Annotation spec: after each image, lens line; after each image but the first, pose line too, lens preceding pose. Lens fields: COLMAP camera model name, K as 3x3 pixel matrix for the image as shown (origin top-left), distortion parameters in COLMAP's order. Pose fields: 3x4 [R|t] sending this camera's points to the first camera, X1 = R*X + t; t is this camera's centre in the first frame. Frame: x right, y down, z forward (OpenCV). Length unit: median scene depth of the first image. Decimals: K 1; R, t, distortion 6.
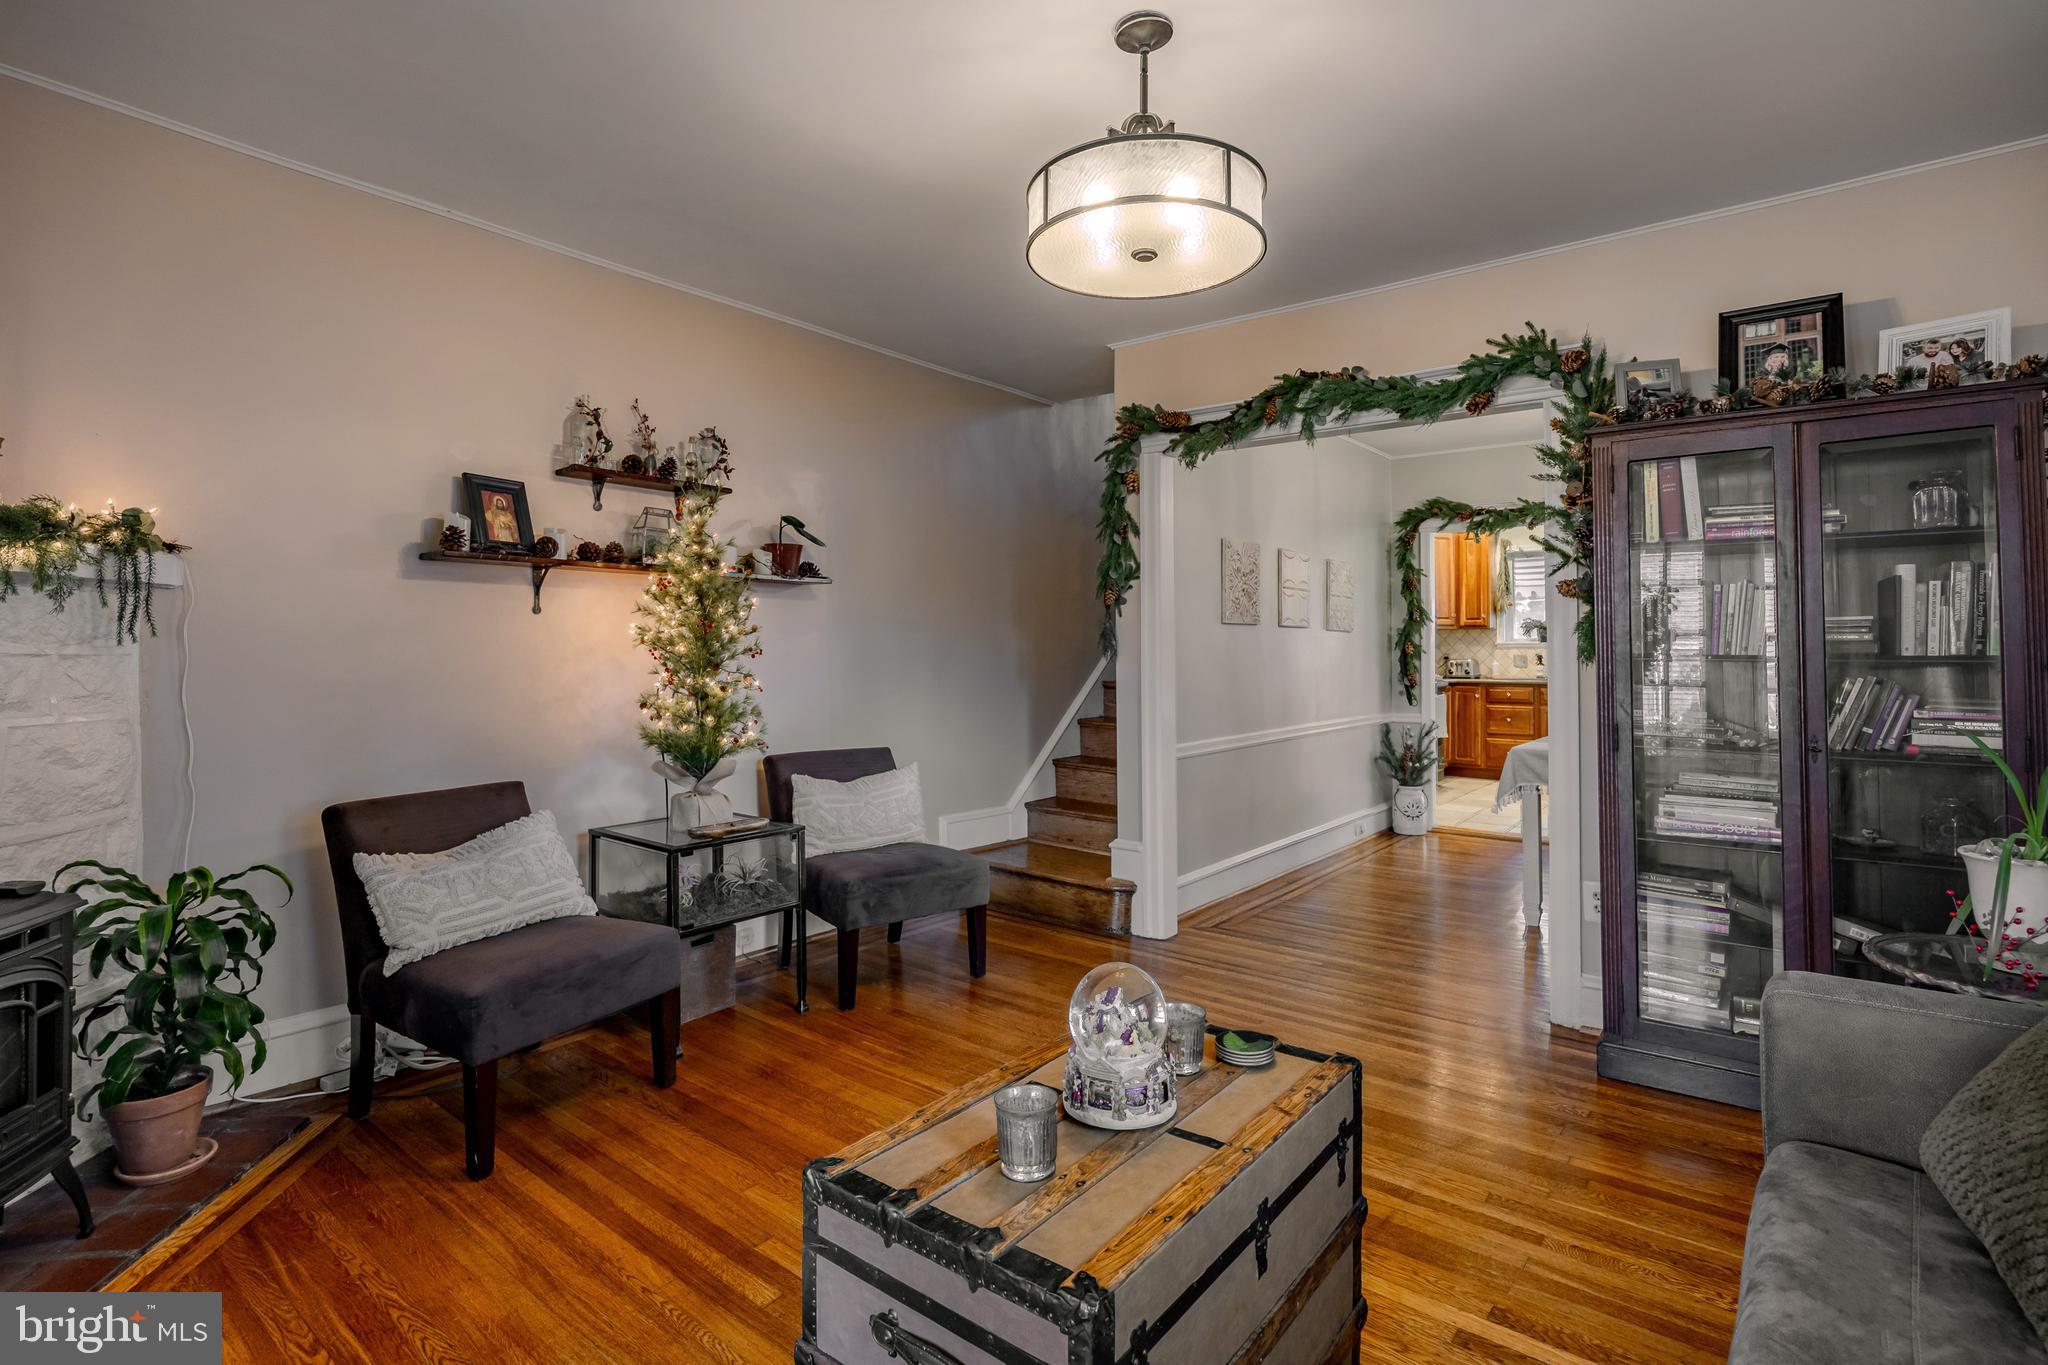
lens RADIAL K [[961.8, 0, 1127.5], [0, 961.8, 632.5], [0, 0, 1]] dist [-0.008793, 0.000152]
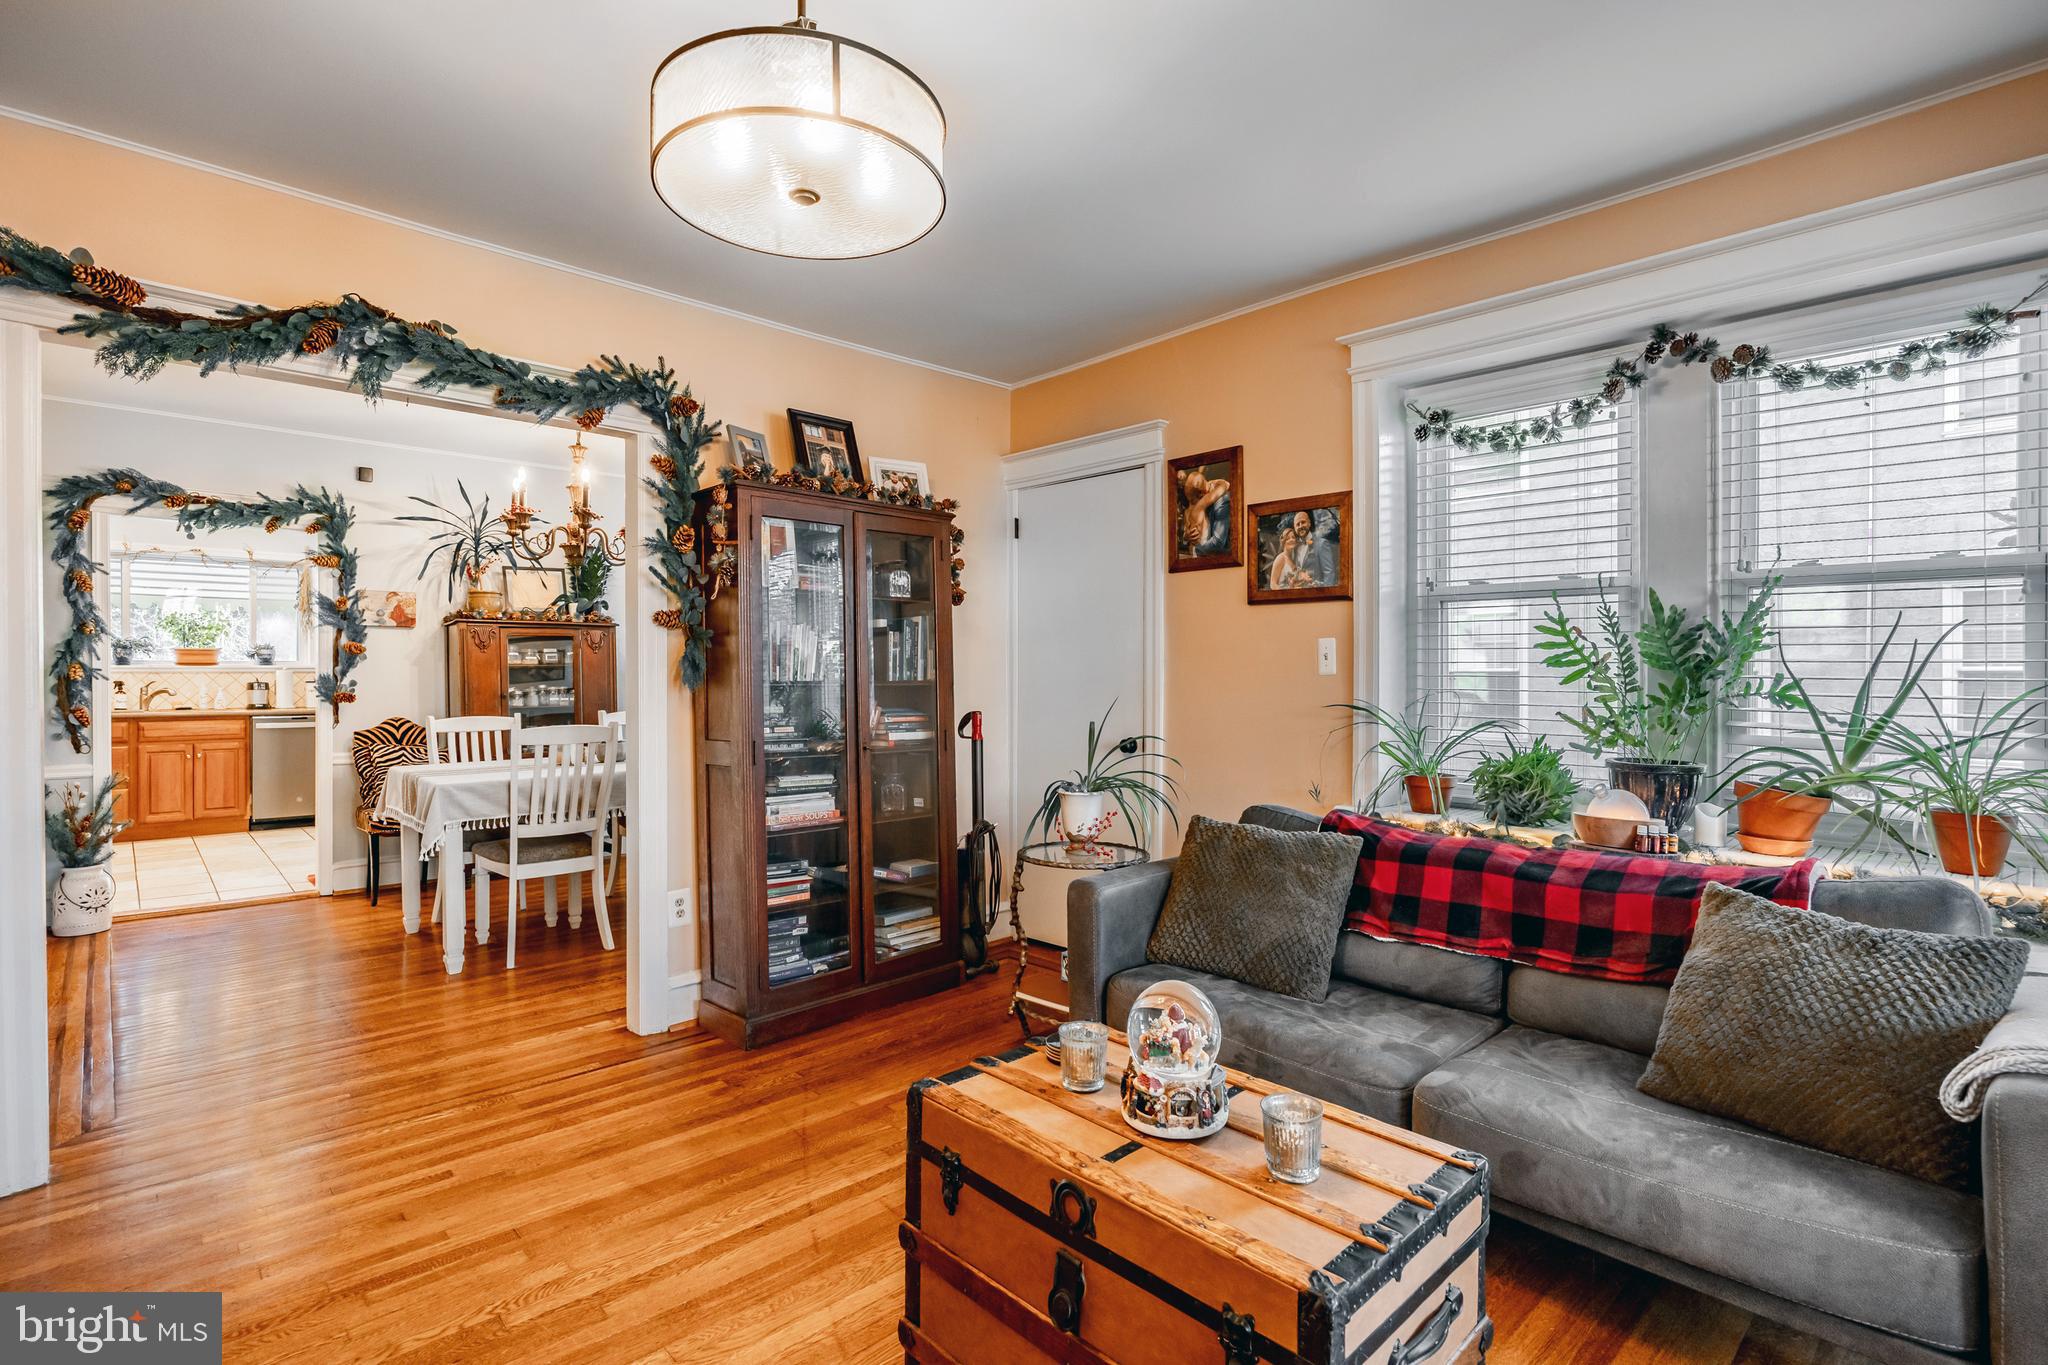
lens RADIAL K [[961.8, 0, 920.0], [0, 961.8, 671.5], [0, 0, 1]] dist [-0.008793, 0.000152]
pose [[0.240823, 0.003307, 0.970563, -0.537793], [-0.019391, 0.999811, 0.001404, 0.005603], [-0.970375, -0.019158, 0.240842, 0.503973]]
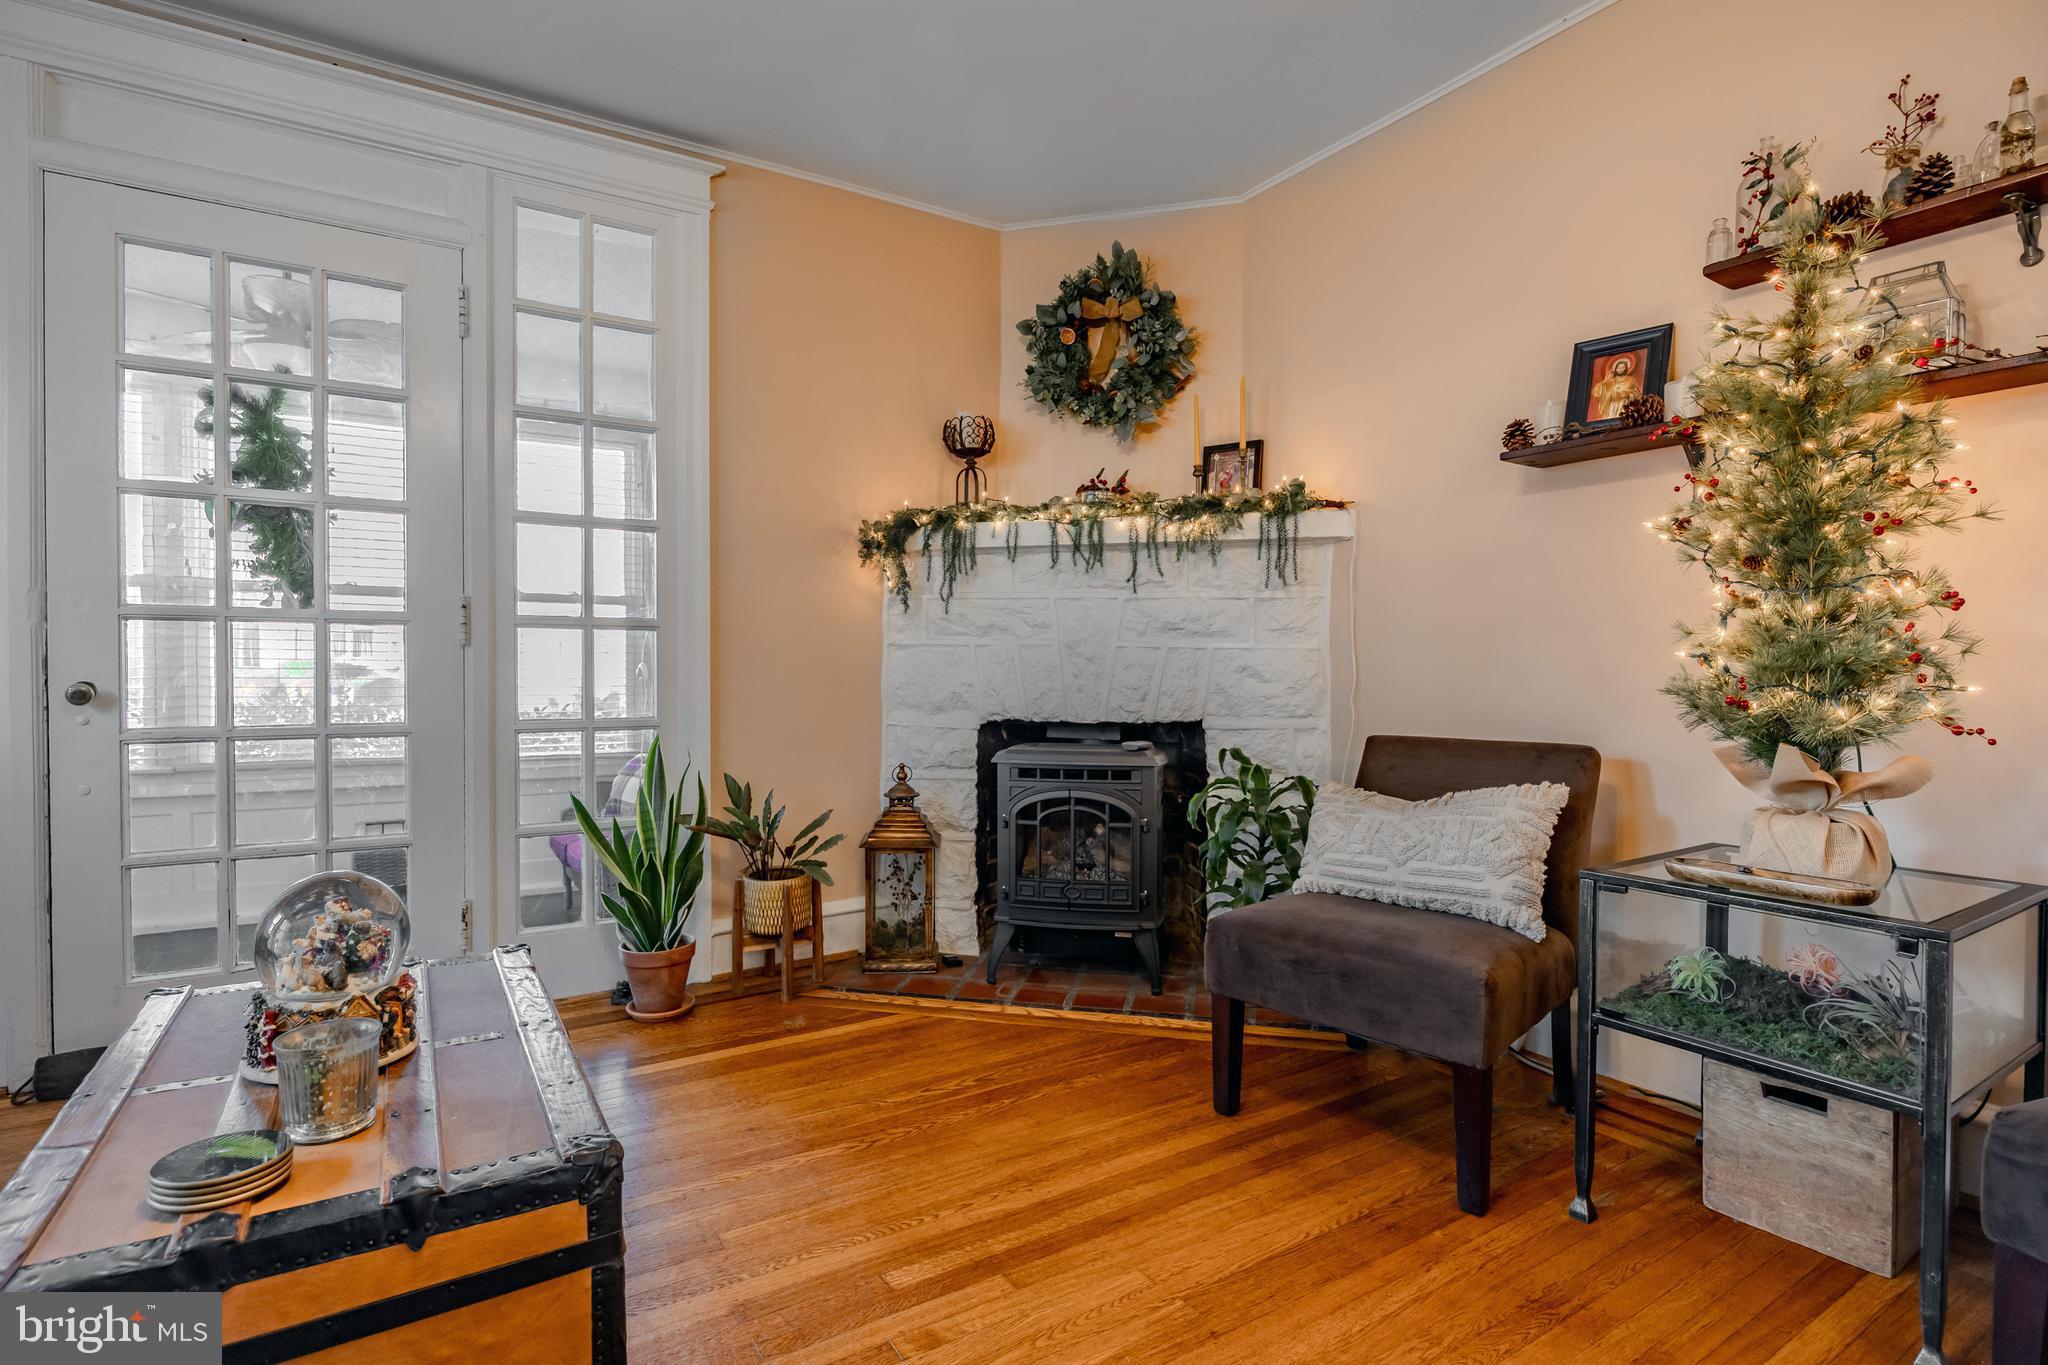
lens RADIAL K [[961.8, 0, 939.4], [0, 961.8, 689.3], [0, 0, 1]] dist [-0.008793, 0.000152]
pose [[-0.437133, 0.015577, -0.899262, 0.236000], [0.010967, 0.999868, 0.011989, 0.099643], [0.899330, -0.004622, -0.437246, 0.896190]]
